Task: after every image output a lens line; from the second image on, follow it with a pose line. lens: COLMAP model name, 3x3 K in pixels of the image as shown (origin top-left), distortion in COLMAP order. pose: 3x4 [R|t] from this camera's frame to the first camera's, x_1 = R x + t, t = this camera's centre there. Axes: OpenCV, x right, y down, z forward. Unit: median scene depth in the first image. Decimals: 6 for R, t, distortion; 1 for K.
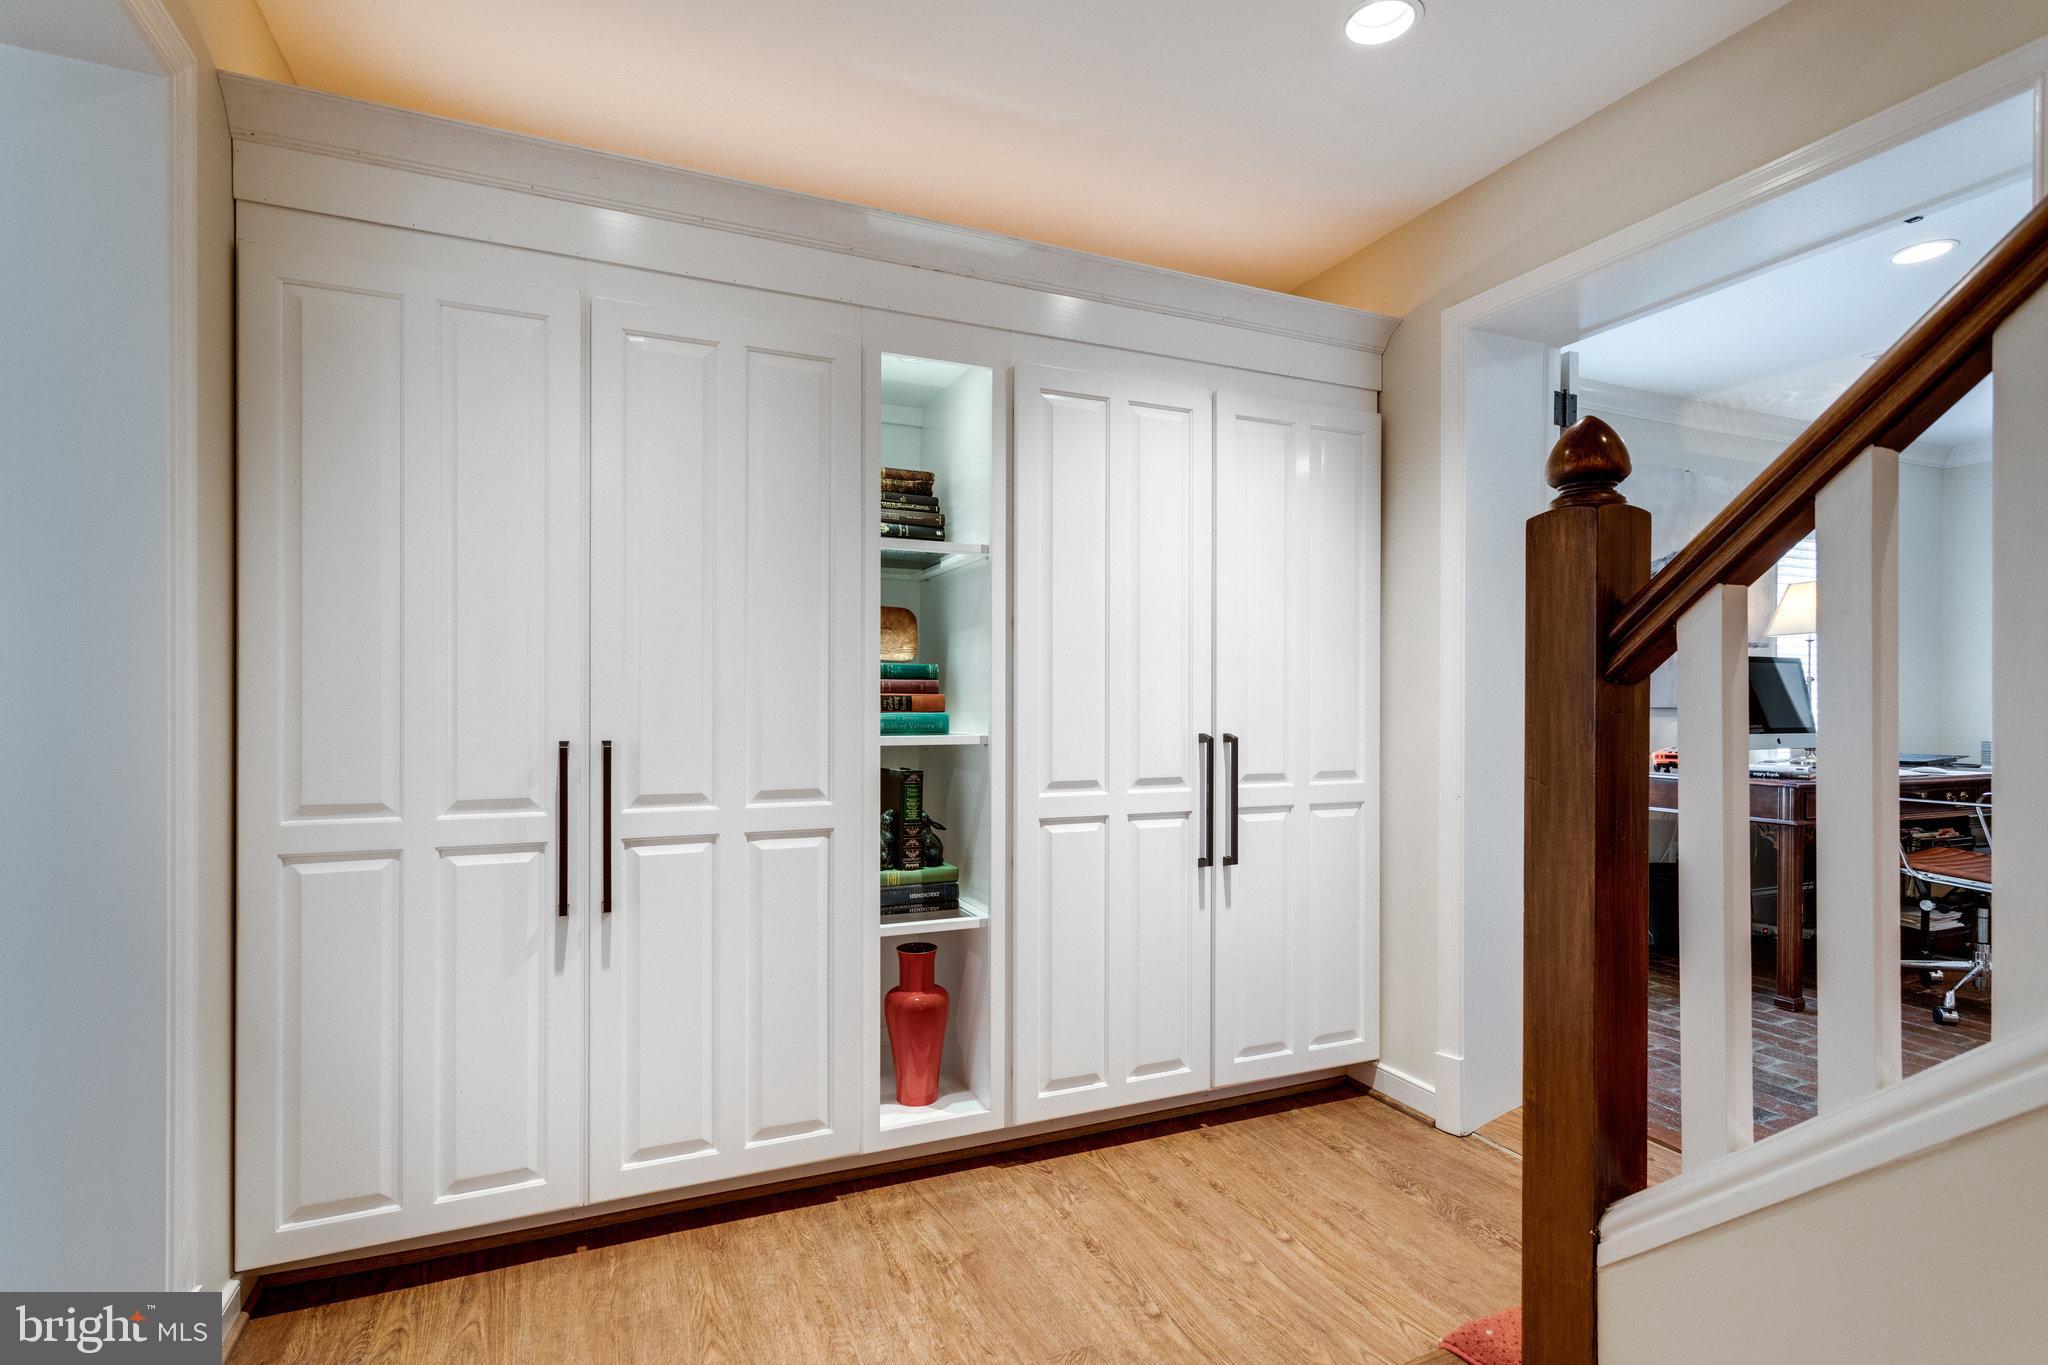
lens RADIAL K [[978.0, 0, 1031.1], [0, 978.0, 688.9], [0, 0, 1]] dist [0.001554, -0.001405]
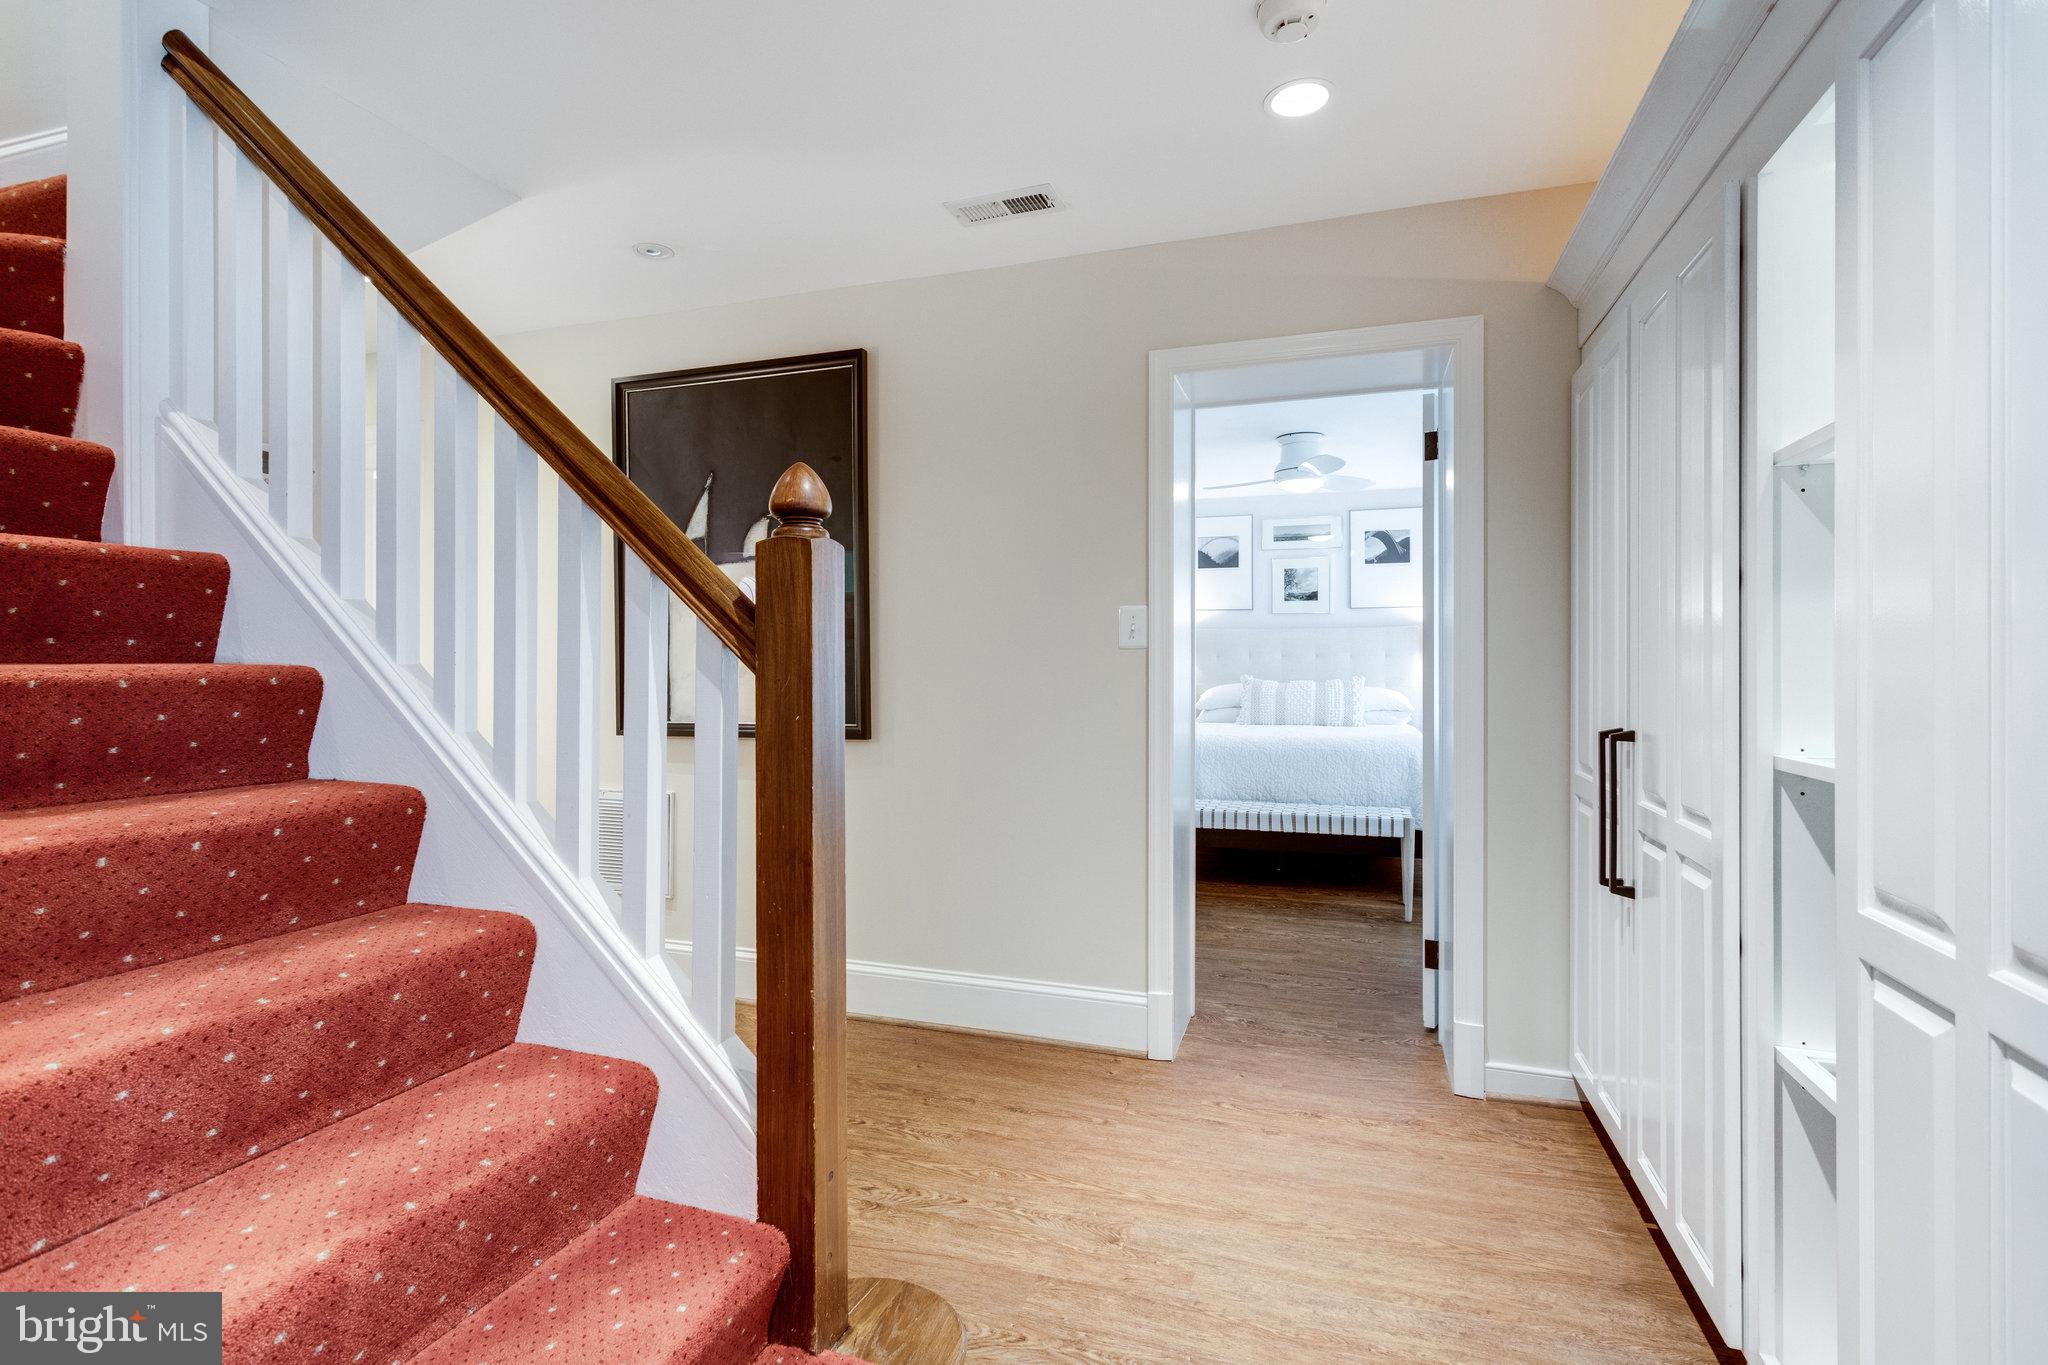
lens RADIAL K [[978.0, 0, 1024.8], [0, 978.0, 671.9], [0, 0, 1]] dist [0.001554, -0.001405]
pose [[-0.672206, 0.002692, -0.740359, 0.655250], [0.003974, 0.999992, 0.000028, -0.017693], [0.740353, -0.002923, -0.672212, 1.040348]]
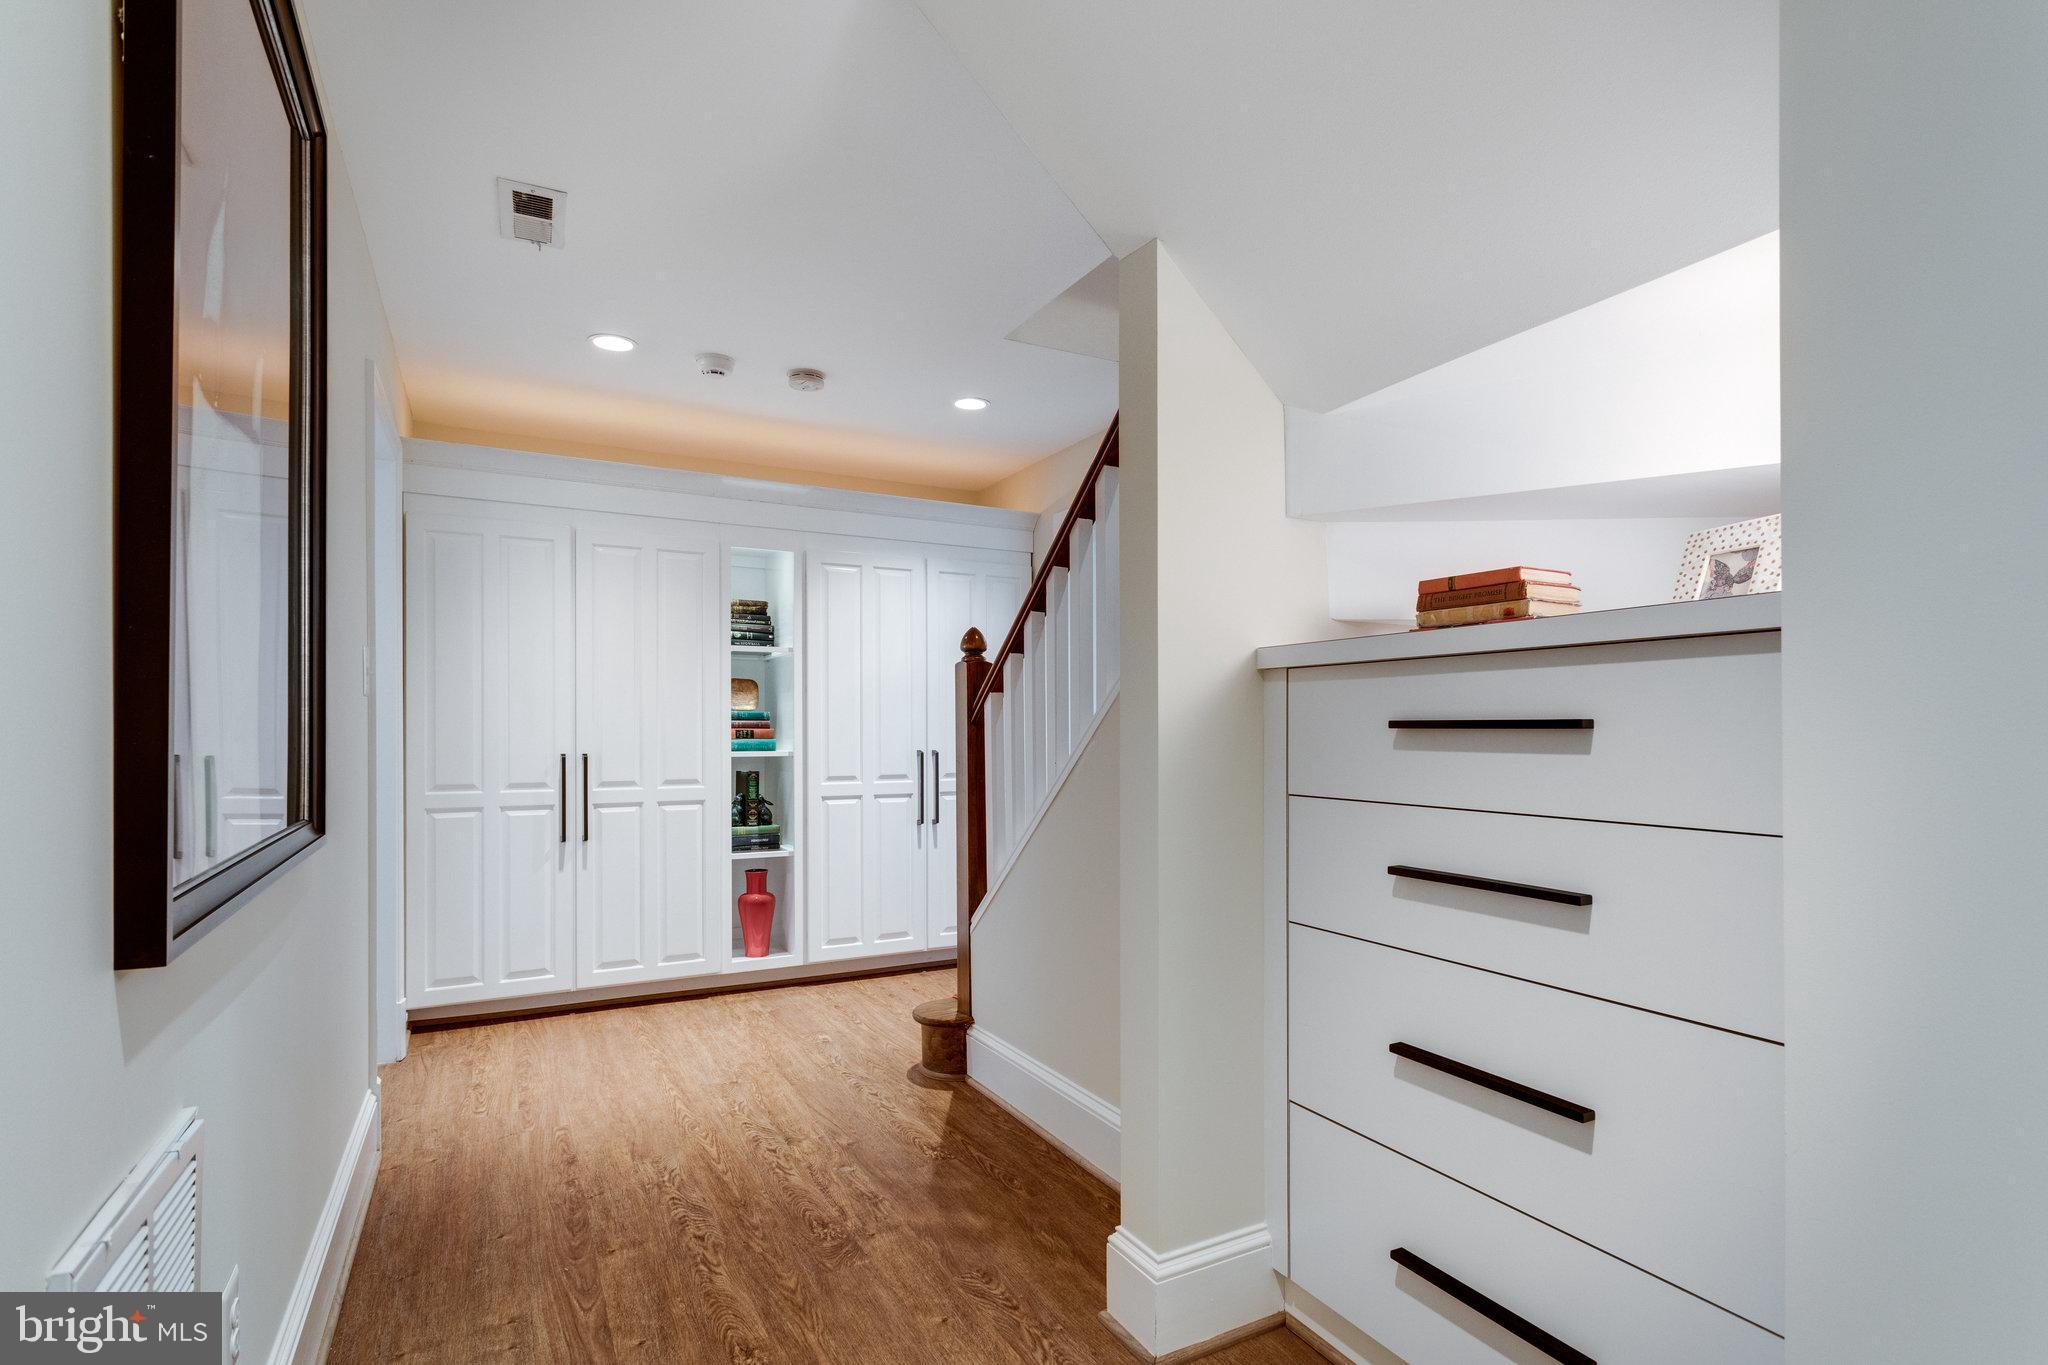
lens RADIAL K [[978.0, 0, 1028.5], [0, 978.0, 721.6], [0, 0, 1]] dist [0.001554, -0.001405]
pose [[0.996946, -0.003555, 0.078015, 0.257227], [0.003465, 0.999993, 0.001294, -0.009206], [-0.078019, -0.001020, 0.996951, -0.877110]]
